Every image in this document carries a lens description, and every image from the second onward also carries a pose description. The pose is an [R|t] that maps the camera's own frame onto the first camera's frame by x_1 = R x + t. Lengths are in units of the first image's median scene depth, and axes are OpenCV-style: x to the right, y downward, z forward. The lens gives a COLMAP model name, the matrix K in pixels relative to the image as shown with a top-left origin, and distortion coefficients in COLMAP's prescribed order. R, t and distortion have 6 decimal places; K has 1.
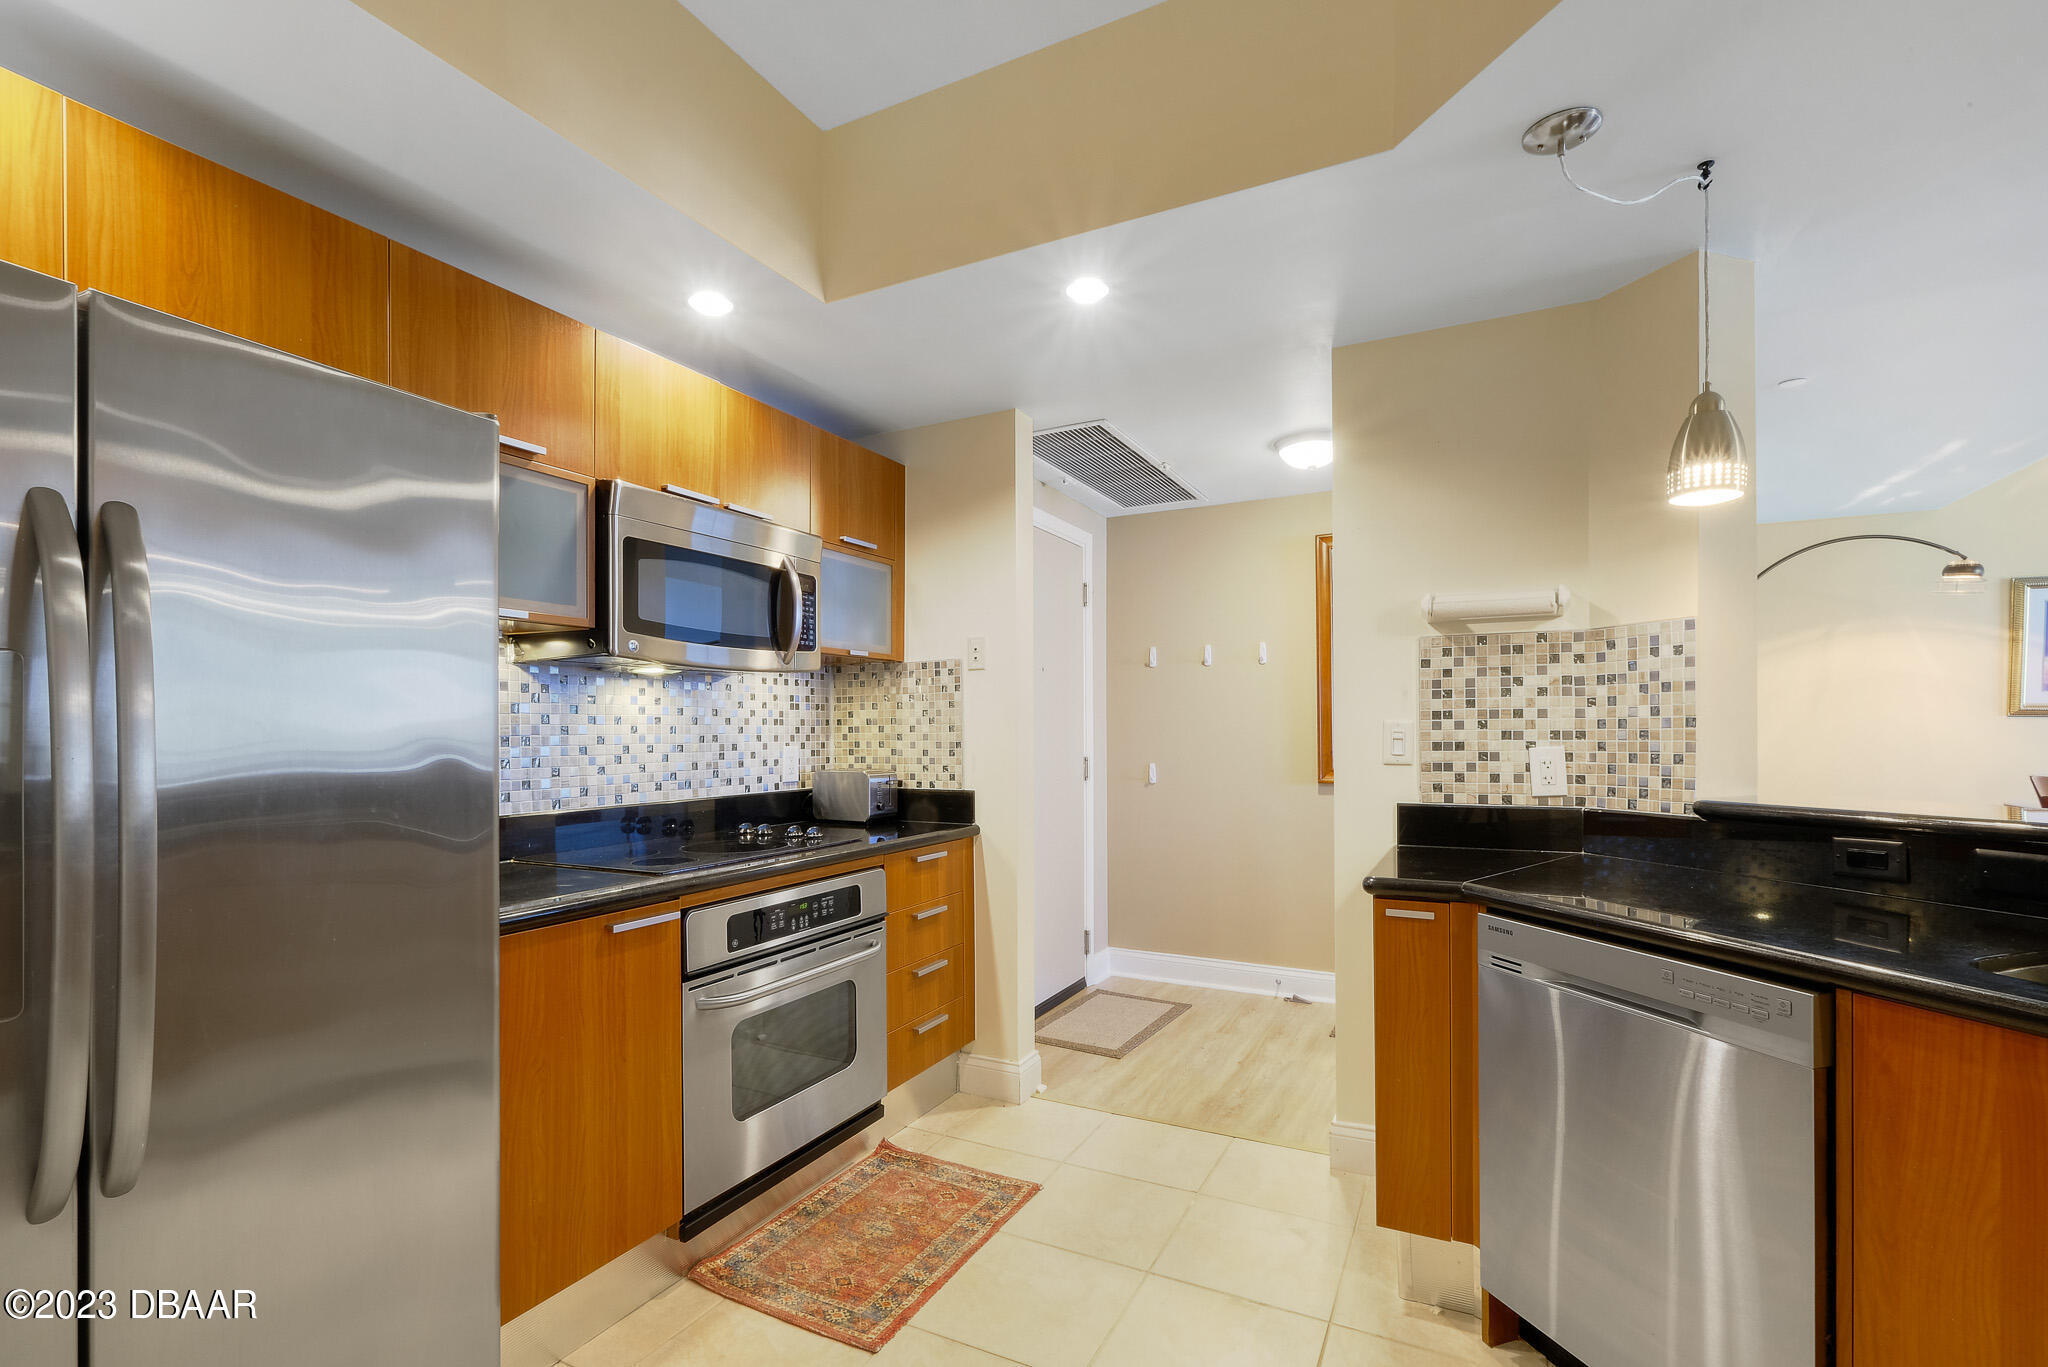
lens RADIAL K [[908.8, 0, 1035.3], [0, 908.8, 718.4], [0, 0, 1]] dist [0.023415, -0.003344]
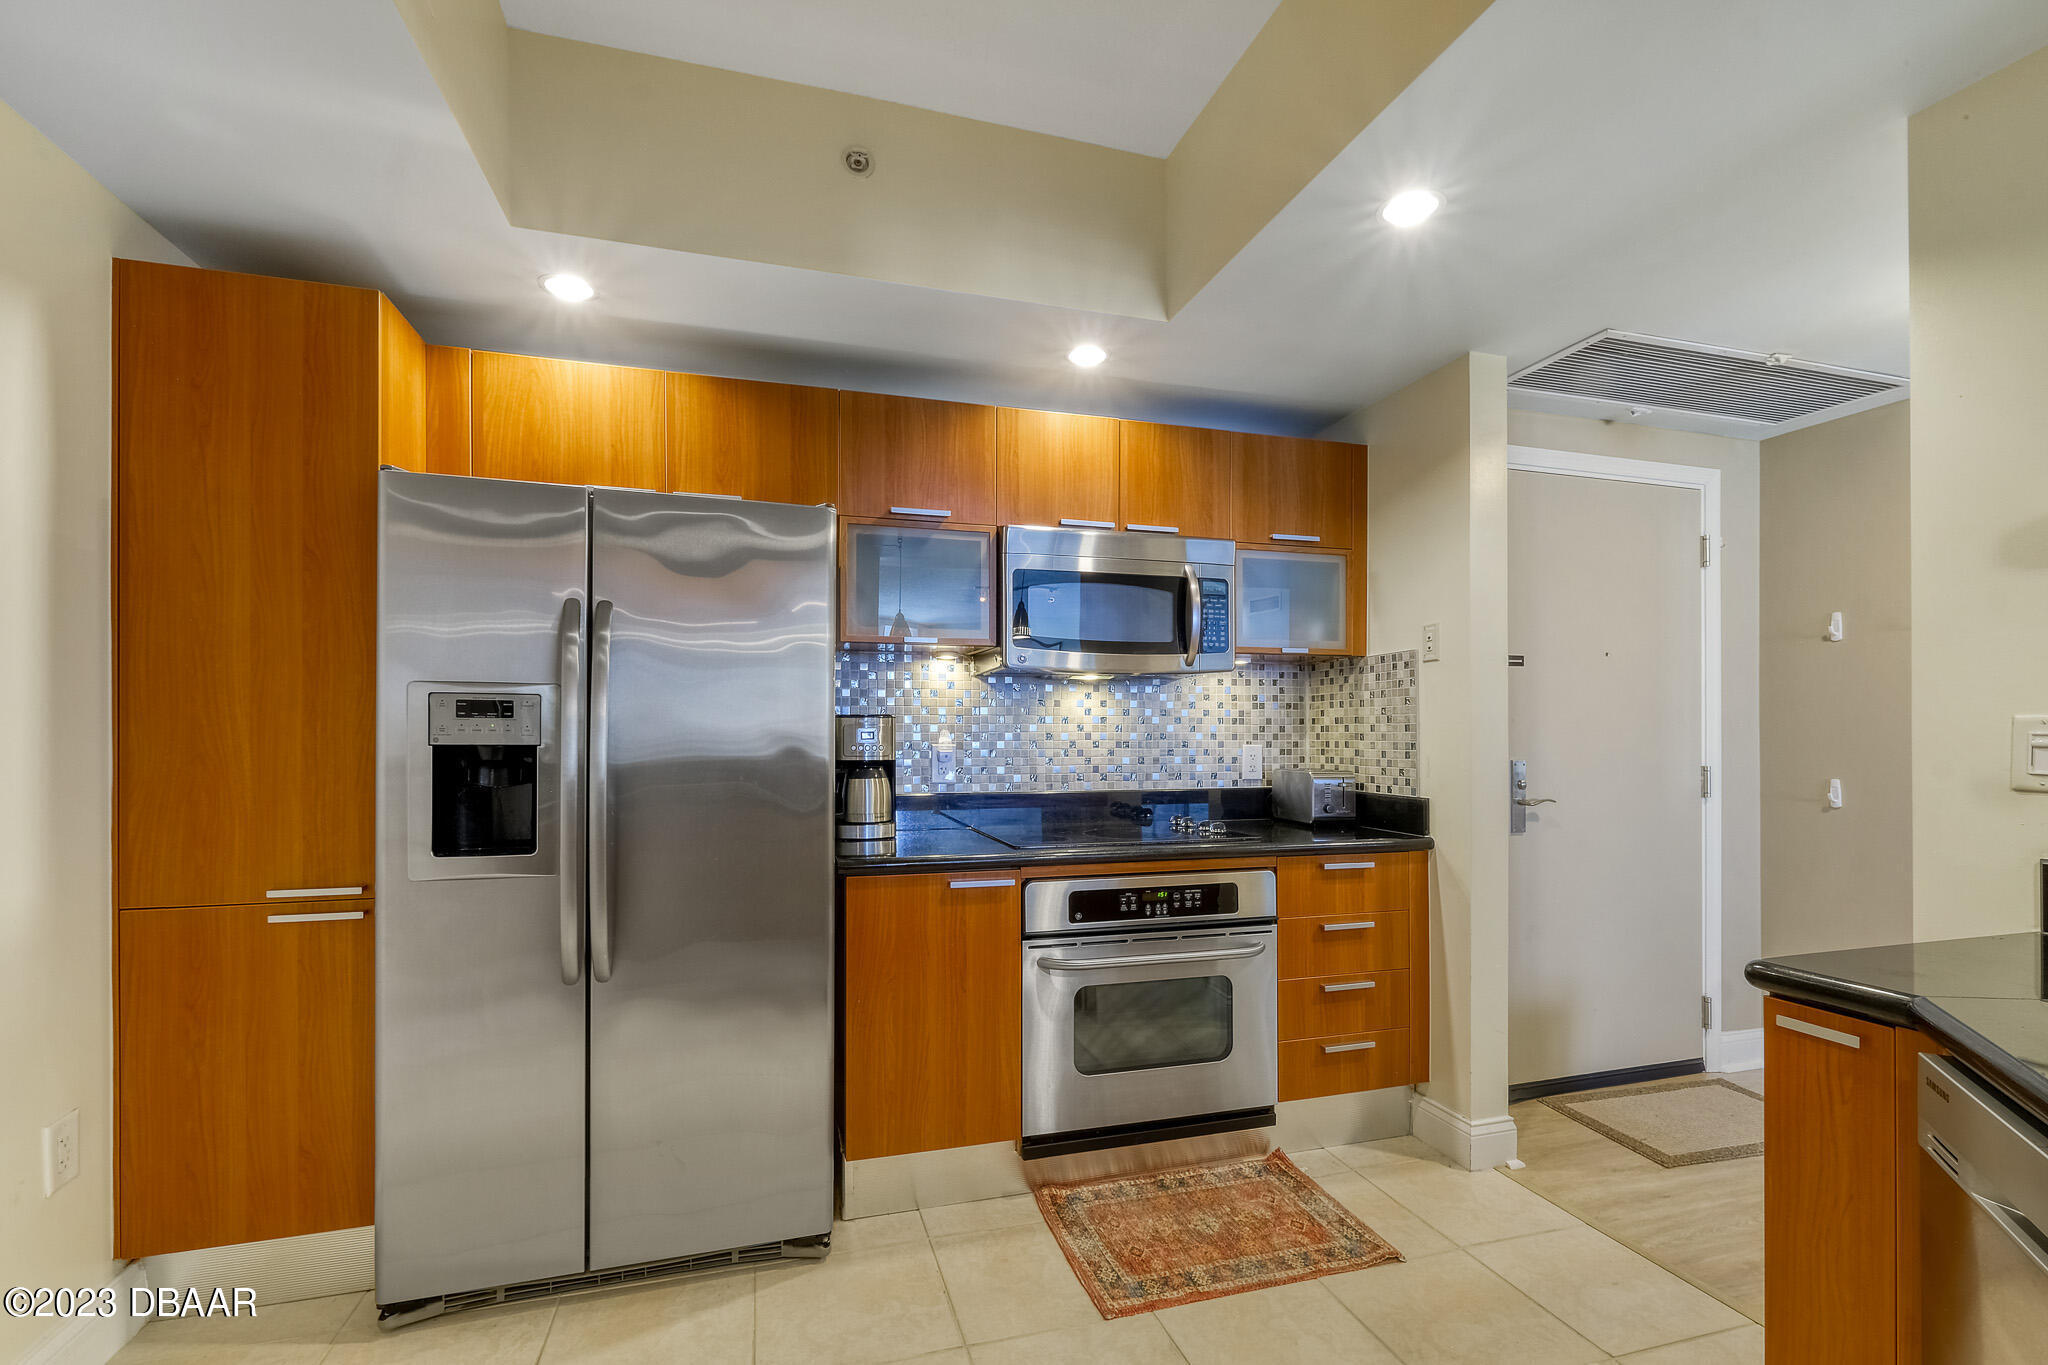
lens RADIAL K [[908.8, 0, 1072.9], [0, 908.8, 714.6], [0, 0, 1]] dist [0.023415, -0.003344]
pose [[0.710671, -0.006999, -0.703489, 0.360052], [0.004868, 0.999975, -0.005031, 0.000954], [0.703507, 0.000151, 0.710688, 0.148511]]
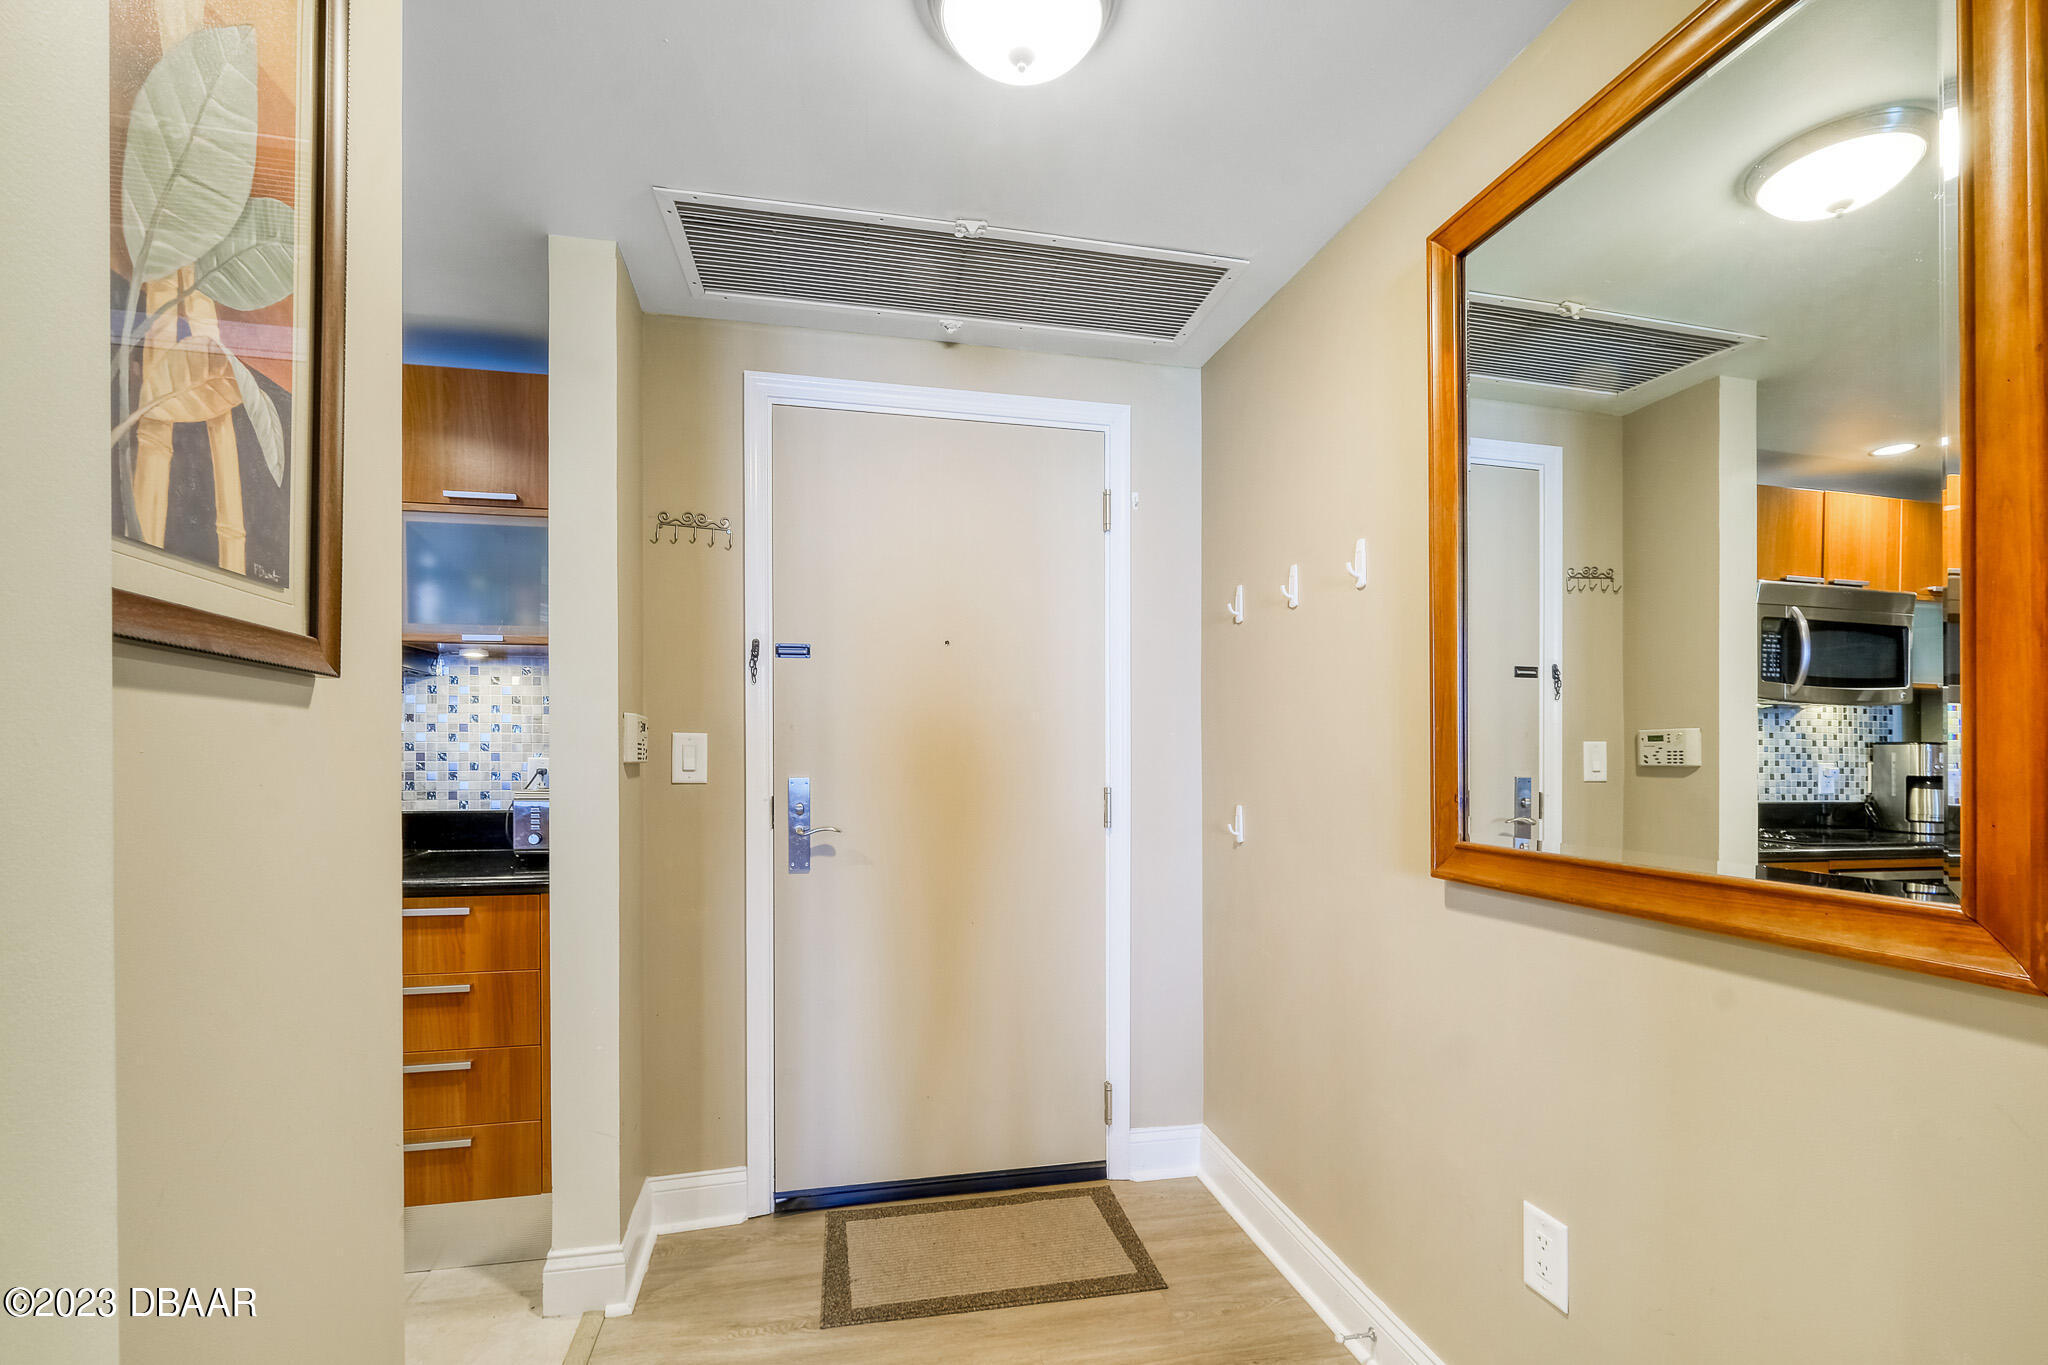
lens RADIAL K [[908.8, 0, 1023.9], [0, 908.8, 738.0], [0, 0, 1]] dist [0.023415, -0.003344]
pose [[0.620195, -0.000561, -0.784447, 0.781755], [0.003299, 0.999993, 0.001893, 0.014578], [0.784440, -0.003762, 0.620193, 0.956306]]
